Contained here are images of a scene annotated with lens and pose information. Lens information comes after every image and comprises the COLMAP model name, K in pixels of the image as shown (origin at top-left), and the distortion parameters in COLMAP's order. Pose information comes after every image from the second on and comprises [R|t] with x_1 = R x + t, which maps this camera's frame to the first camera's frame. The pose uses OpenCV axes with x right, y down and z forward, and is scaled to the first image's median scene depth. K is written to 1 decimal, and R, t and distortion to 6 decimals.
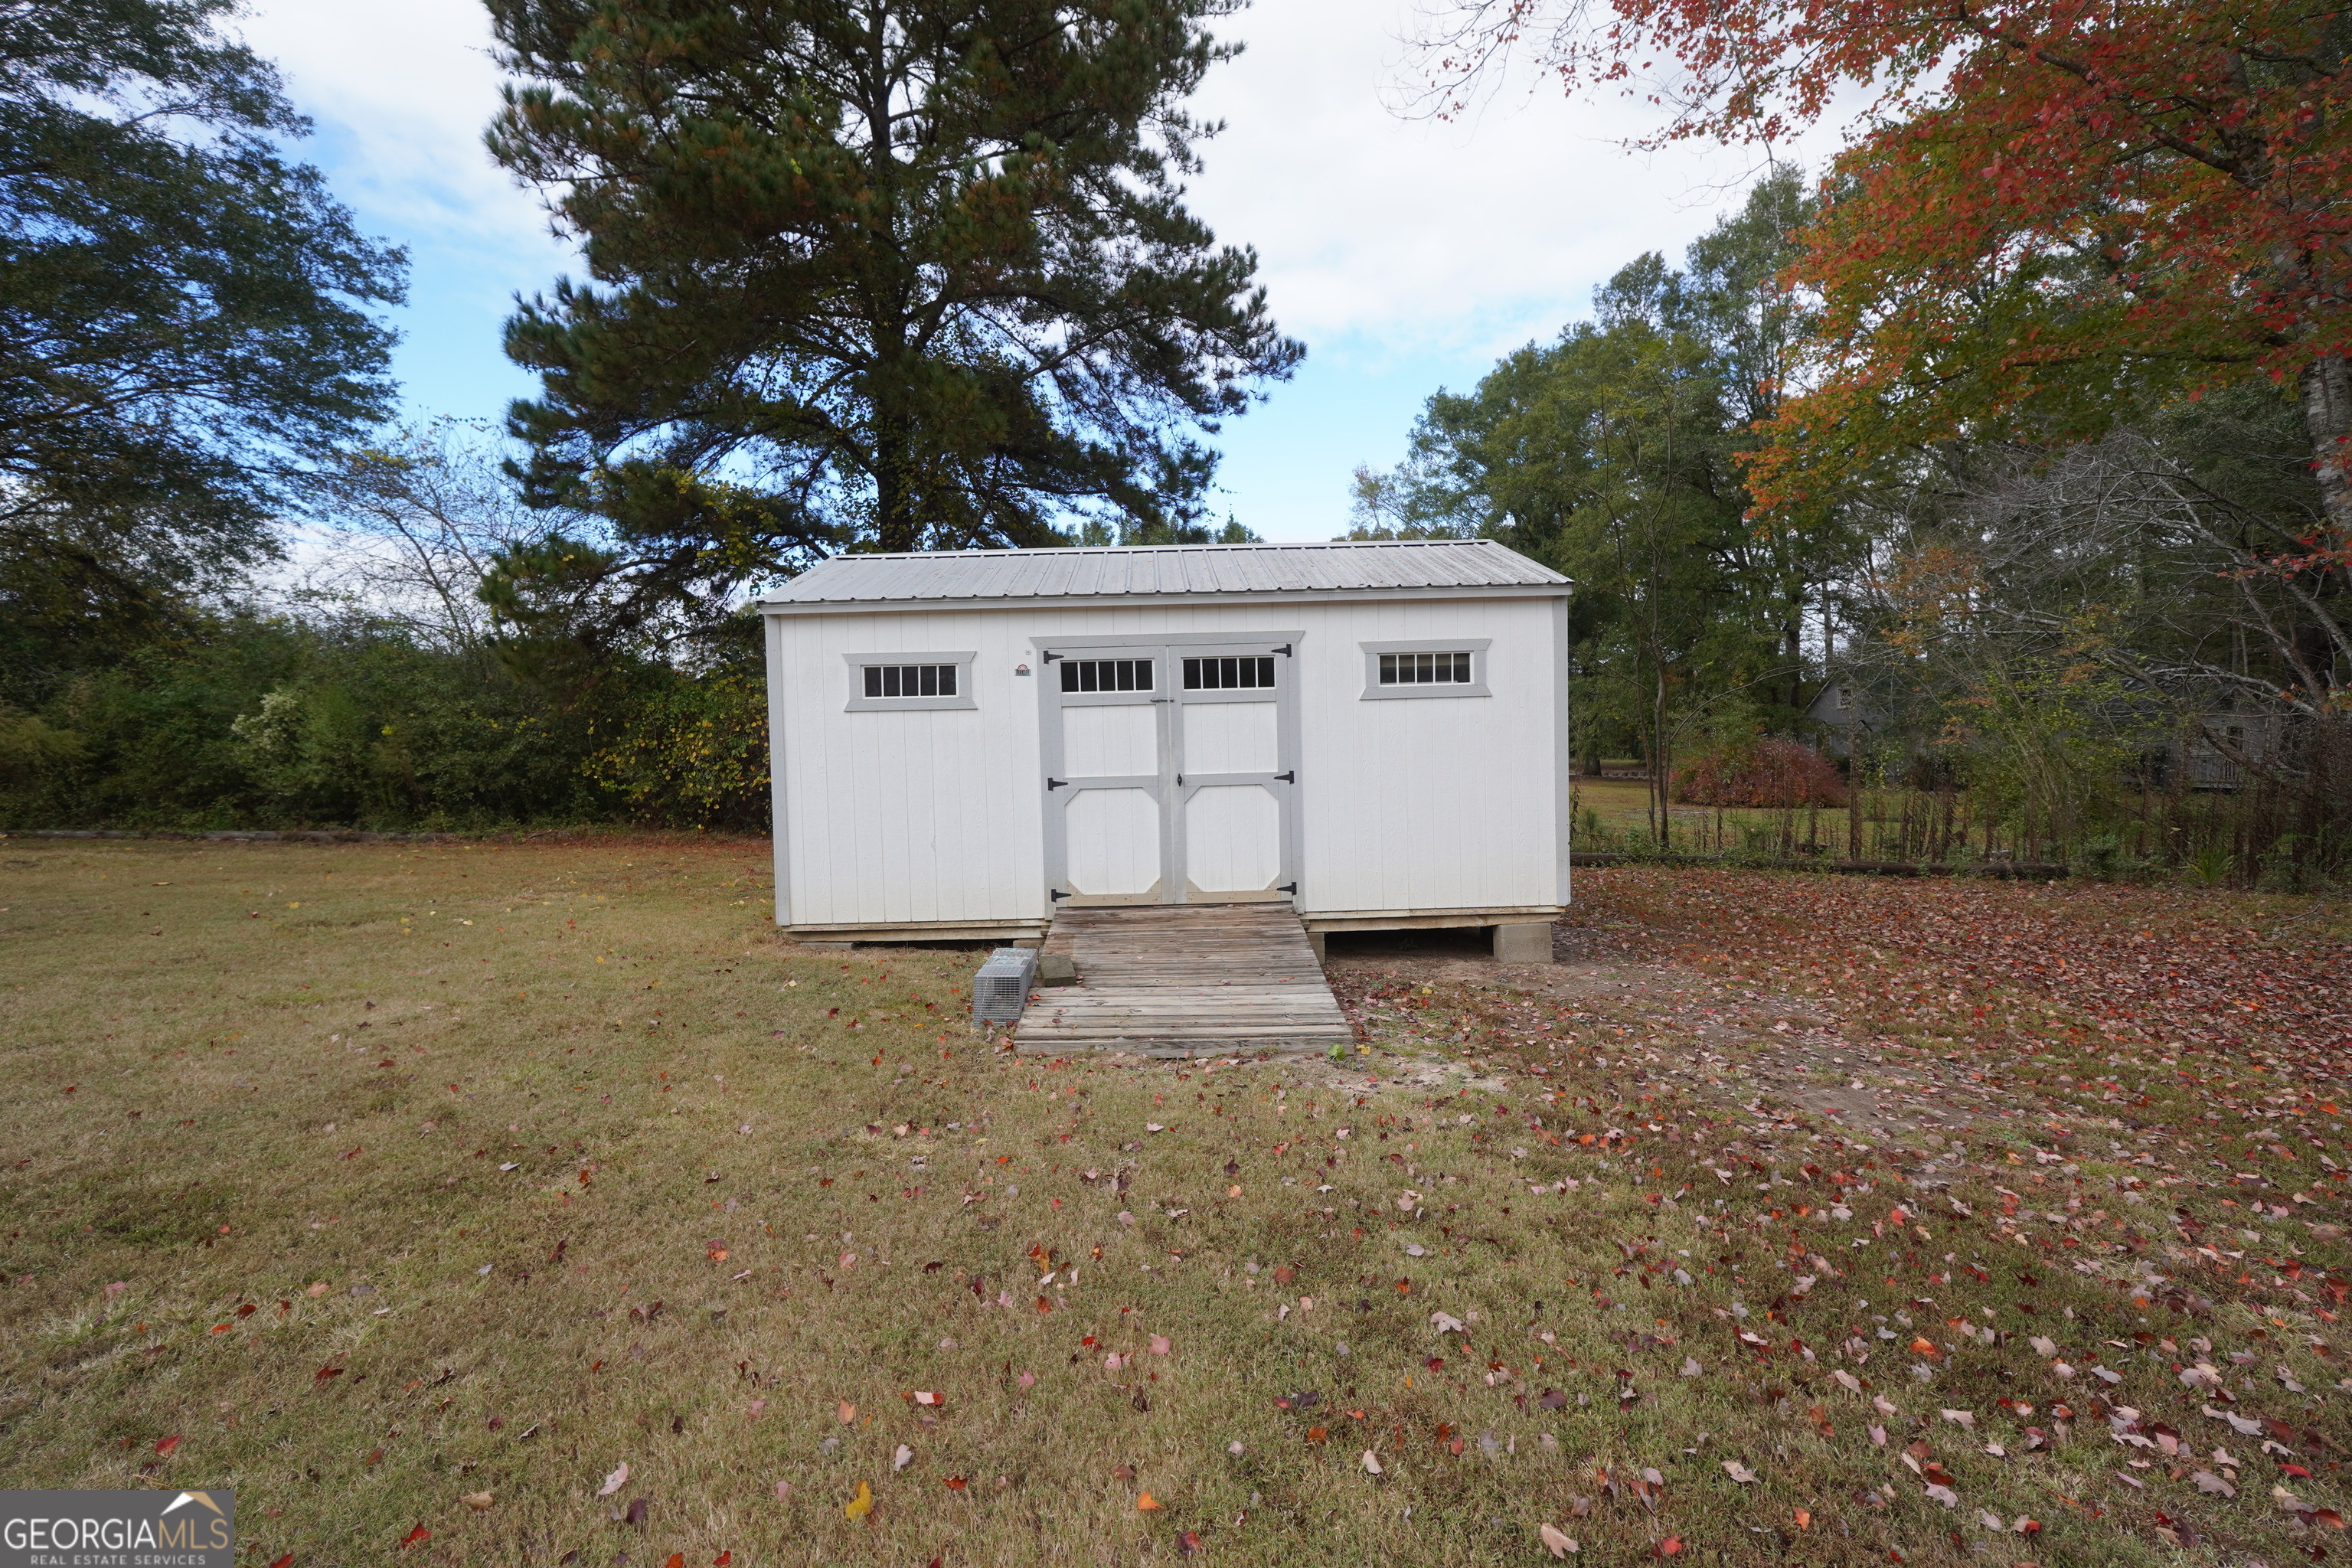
lens RADIAL K [[990.1, 0, 1174.9], [0, 990.1, 786.5], [0, 0, 1]] dist [-0.004621, 0.000554]
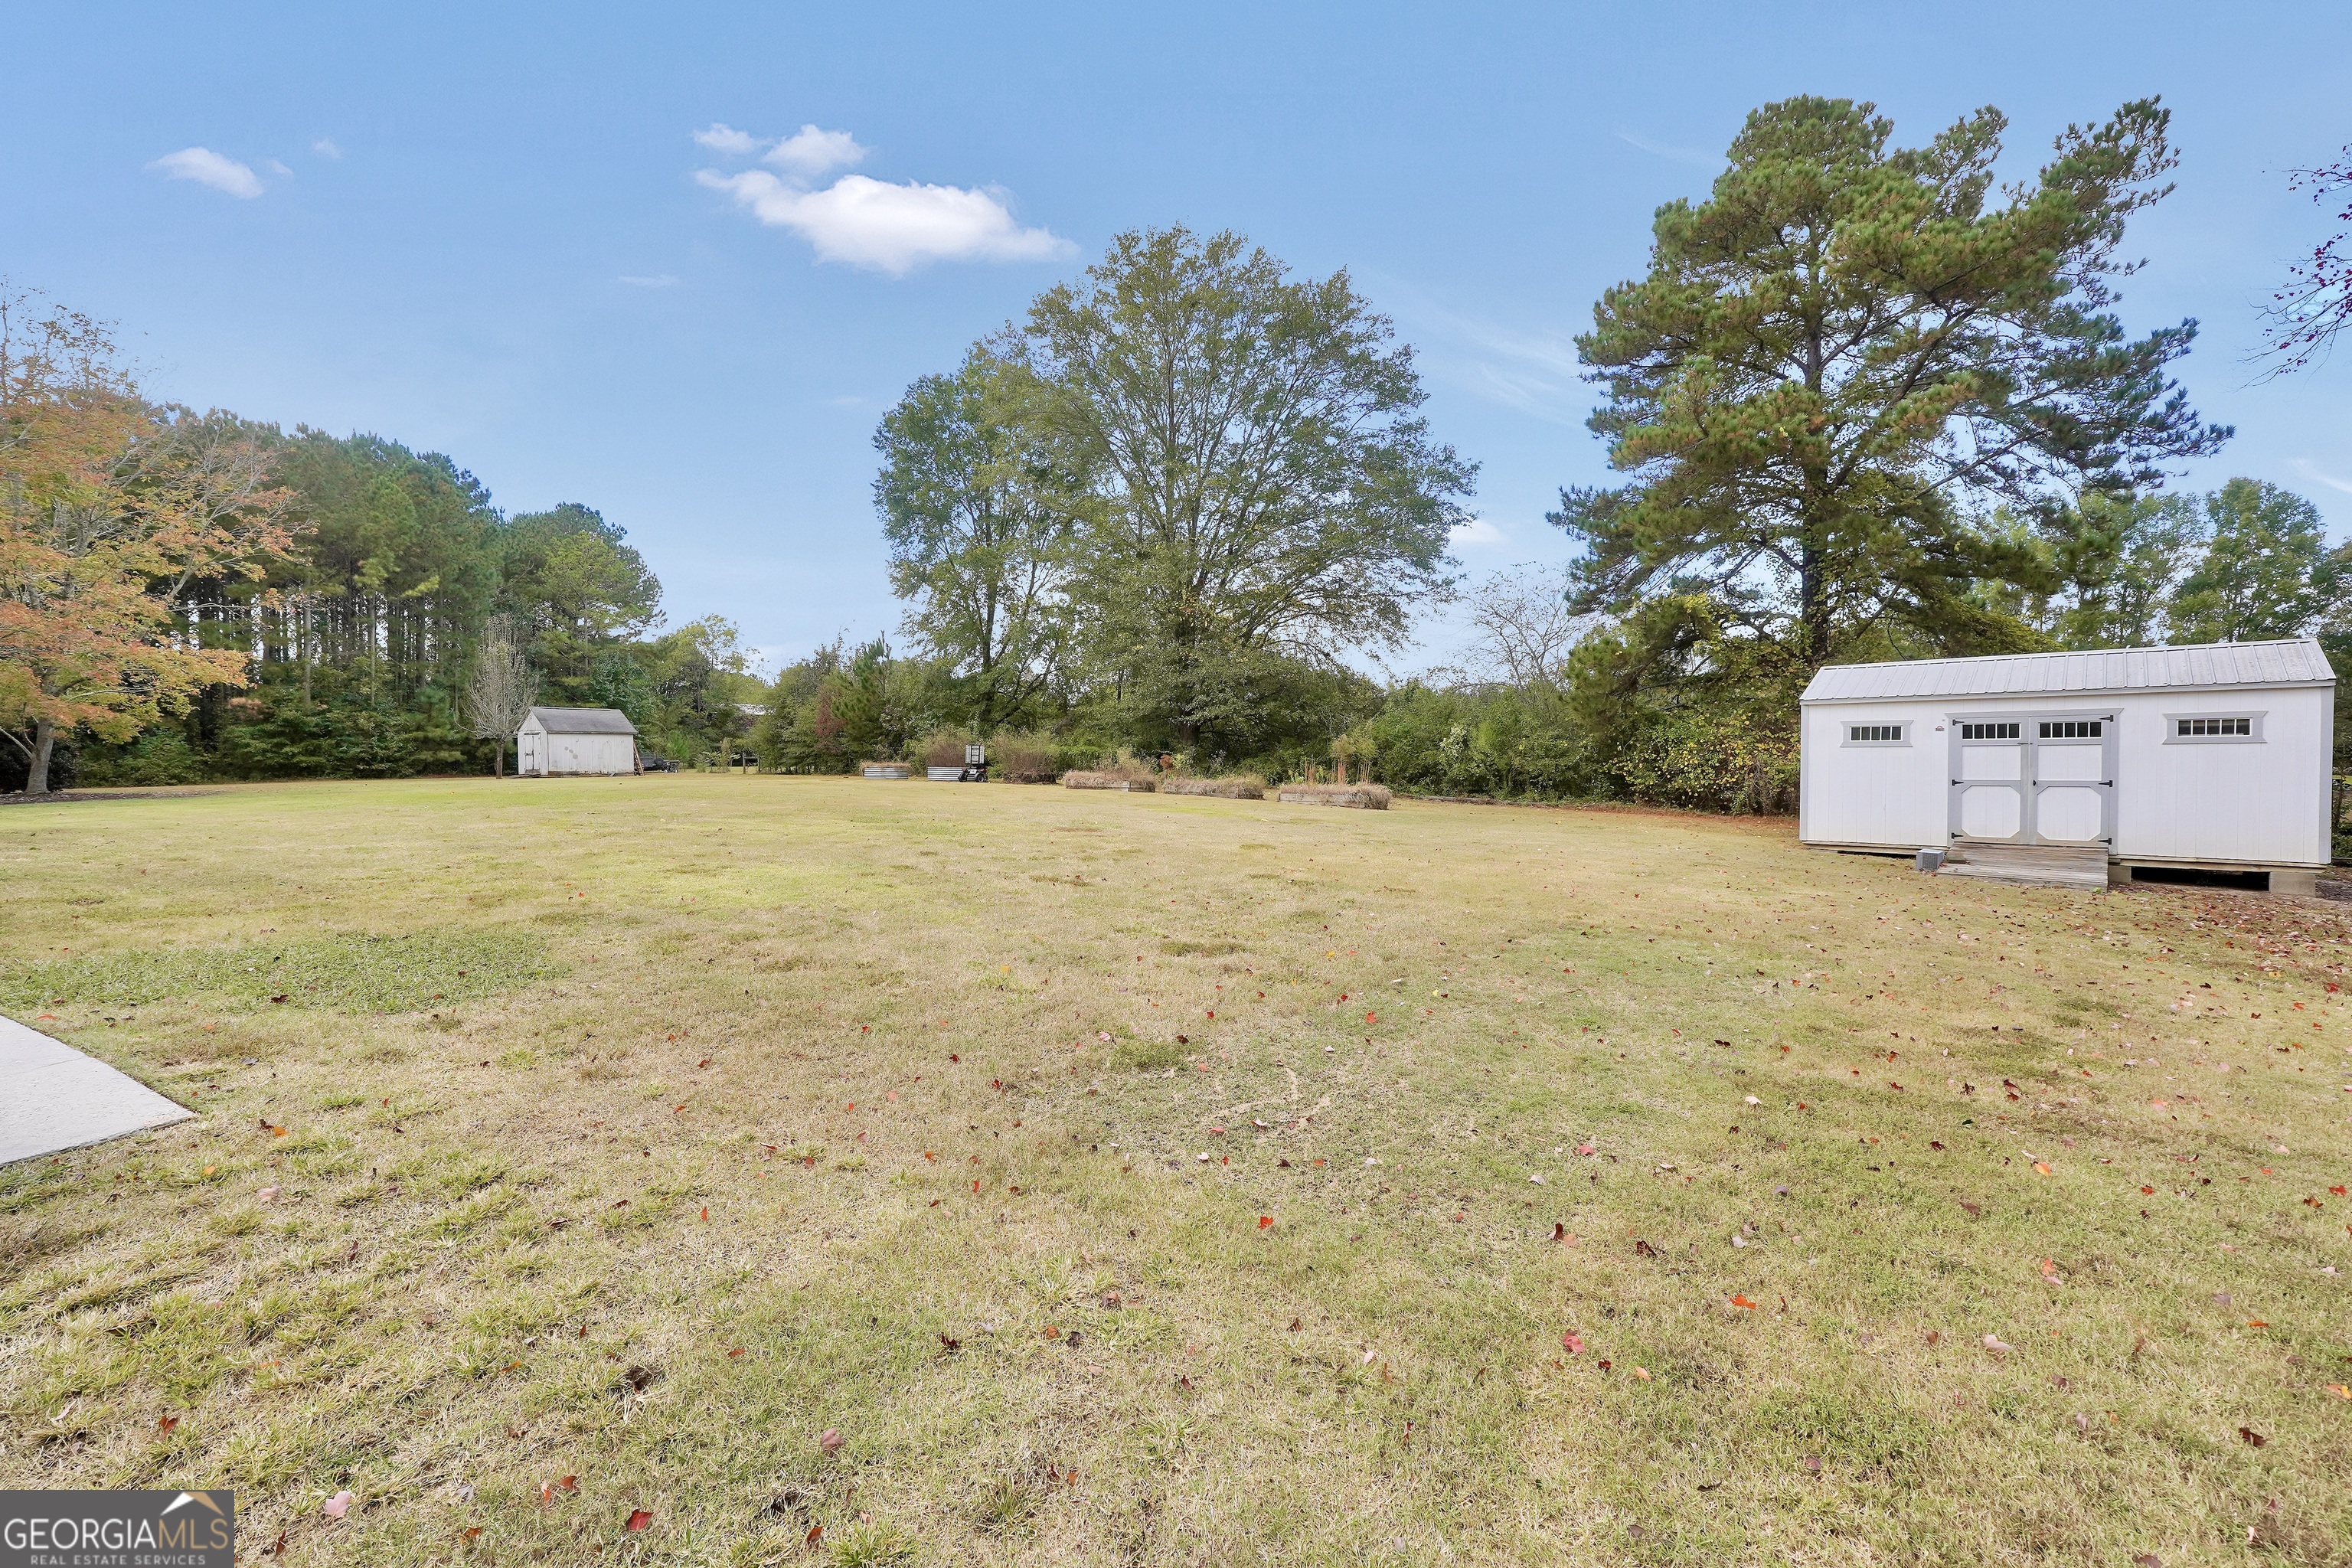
lens RADIAL K [[990.1, 0, 1165.3], [0, 990.1, 782.2], [0, 0, 1]] dist [-0.004621, 0.000554]
pose [[0.709311, 0.036300, -0.703960, 0.161268], [-0.043357, 0.999029, 0.007829, 0.052305], [0.703561, 0.024969, 0.710196, -1.645575]]
